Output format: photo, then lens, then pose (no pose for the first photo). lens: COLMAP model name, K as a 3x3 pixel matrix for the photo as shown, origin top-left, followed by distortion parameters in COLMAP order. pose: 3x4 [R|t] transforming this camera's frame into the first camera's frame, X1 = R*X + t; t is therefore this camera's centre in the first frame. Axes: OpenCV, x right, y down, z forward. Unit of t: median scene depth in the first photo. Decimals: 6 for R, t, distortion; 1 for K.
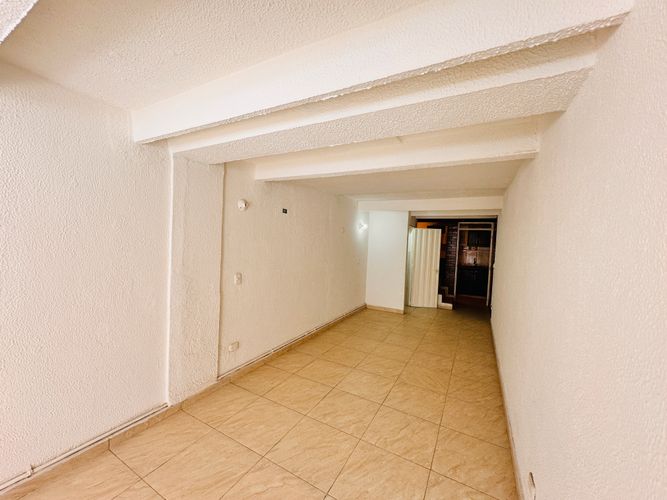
lens RADIAL K [[265.8, 0, 332.4], [0, 265.8, 249.1], [0, 0, 1]] dist [-0.000618, -0.000018]
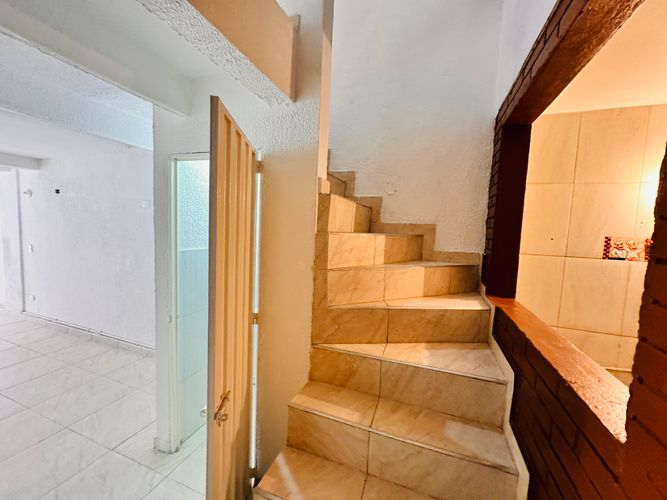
lens RADIAL K [[265.8, 0, 332.4], [0, 265.8, 249.1], [0, 0, 1]] dist [-0.000618, -0.000018]
pose [[0.158638, 0.031492, -0.986834, 0.591065], [-0.082347, 0.996431, 0.018561, -0.009292], [0.983897, 0.078318, 0.160665, 1.126431]]
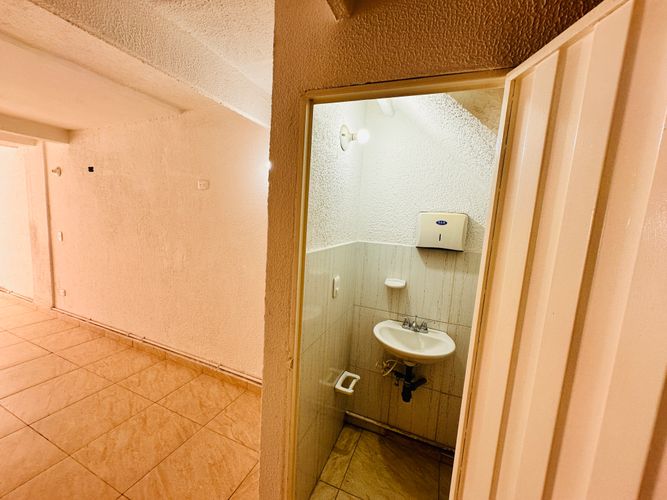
lens RADIAL K [[265.8, 0, 332.4], [0, 265.8, 249.1], [0, 0, 1]] dist [-0.000618, -0.000018]
pose [[0.118279, 0.072045, -0.990363, 0.458997], [-0.104377, 0.992741, 0.059752, -0.004633], [0.987479, 0.096304, 0.124940, 1.004454]]
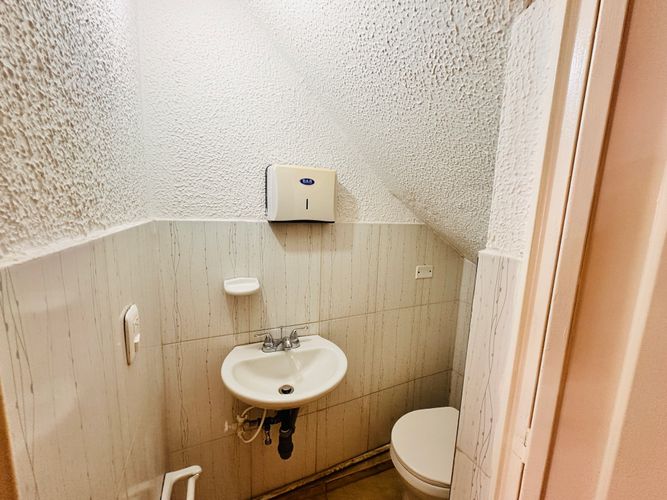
lens RADIAL K [[264.0, 0, 331.3], [0, 264.0, 250.2], [0, 0, 1]] dist [-0.002010, -0.000165]
pose [[0.811428, 0.063542, -0.580988, 0.329832], [-0.022788, 0.996756, 0.077189, 0.004813], [0.584008, -0.049394, 0.810244, 1.008118]]
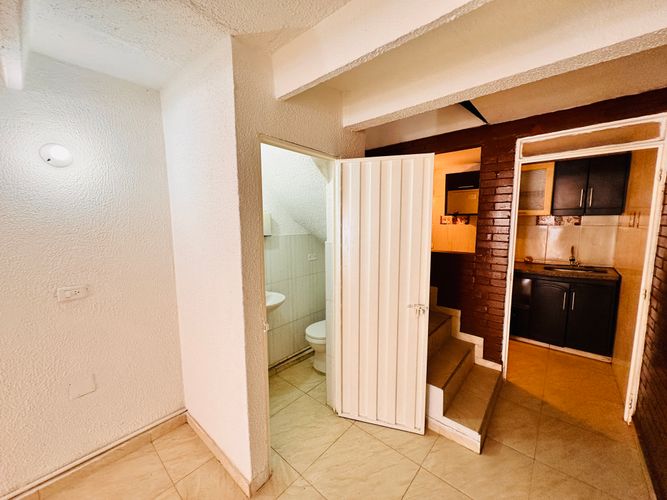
lens RADIAL K [[267.2, 0, 332.6], [0, 267.2, 252.3], [0, 0, 1]] dist [0.031496, 0.000187]
pose [[0.977650, -0.032887, -0.207650, 0.399237], [0.046553, 0.997035, 0.061274, 0.004023], [0.205019, -0.069571, 0.976282, 0.776732]]
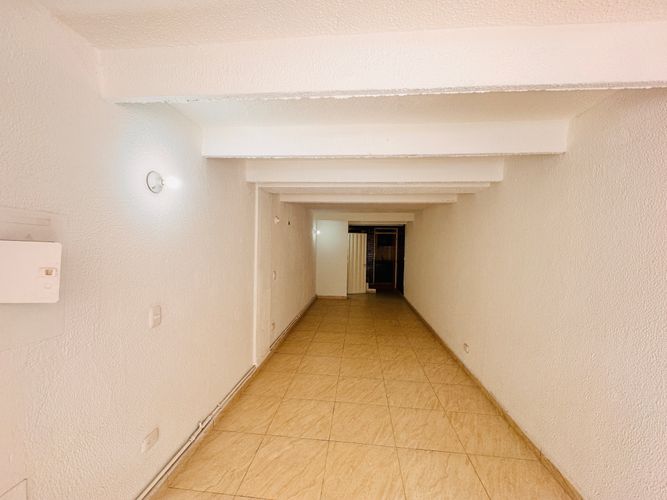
lens RADIAL K [[265.8, 0, 332.4], [0, 265.8, 249.1], [0, 0, 1]] dist [-0.000618, -0.000018]
pose [[0.918538, -0.030729, 0.394138, -0.303938], [0.032568, 0.999467, 0.002023, -0.006963], [-0.393990, 0.010978, 0.919049, -0.173290]]
